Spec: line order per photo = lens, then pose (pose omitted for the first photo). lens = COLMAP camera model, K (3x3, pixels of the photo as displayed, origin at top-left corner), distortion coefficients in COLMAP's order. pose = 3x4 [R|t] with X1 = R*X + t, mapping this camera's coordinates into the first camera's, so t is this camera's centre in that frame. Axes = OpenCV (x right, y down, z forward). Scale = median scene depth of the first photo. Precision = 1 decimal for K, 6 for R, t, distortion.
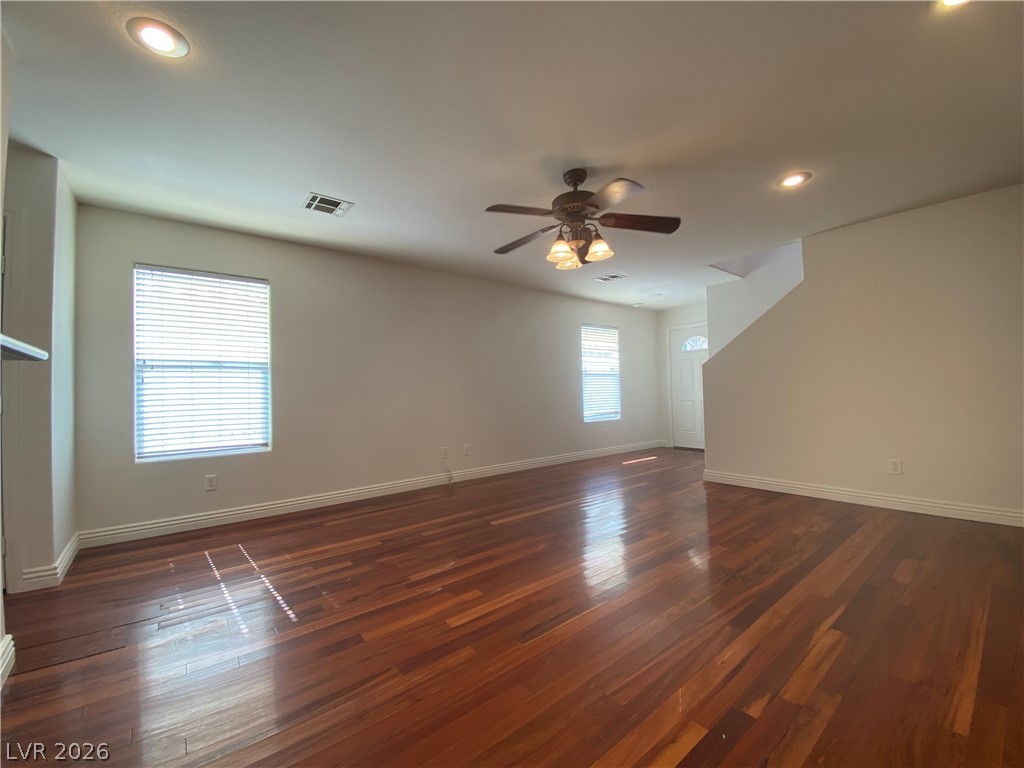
lens RADIAL K [[413.4, 0, 510.2], [0, 413.4, 382.4], [0, 0, 1]] dist [0.030898, -0.028742]
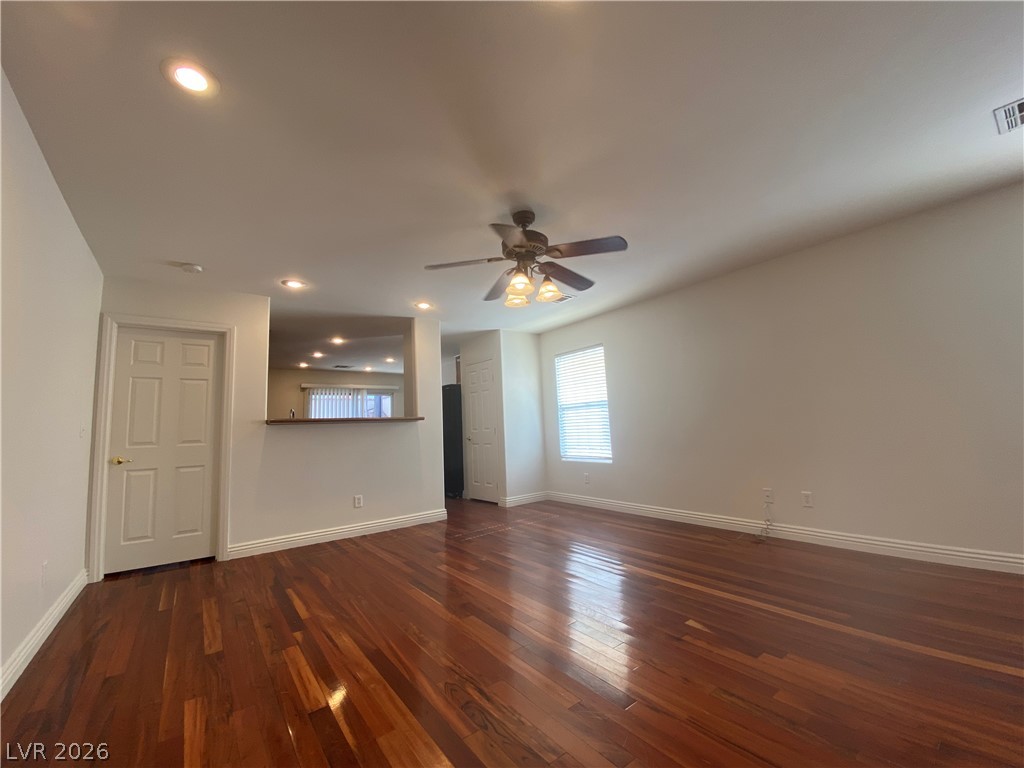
lens RADIAL K [[413.4, 0, 510.2], [0, 413.4, 382.4], [0, 0, 1]] dist [0.030898, -0.028742]
pose [[-0.037266, -0.089581, -0.995282, 1.002629], [0.063806, 0.993728, -0.091830, 0.000366], [0.997266, -0.066927, -0.031316, 0.856325]]
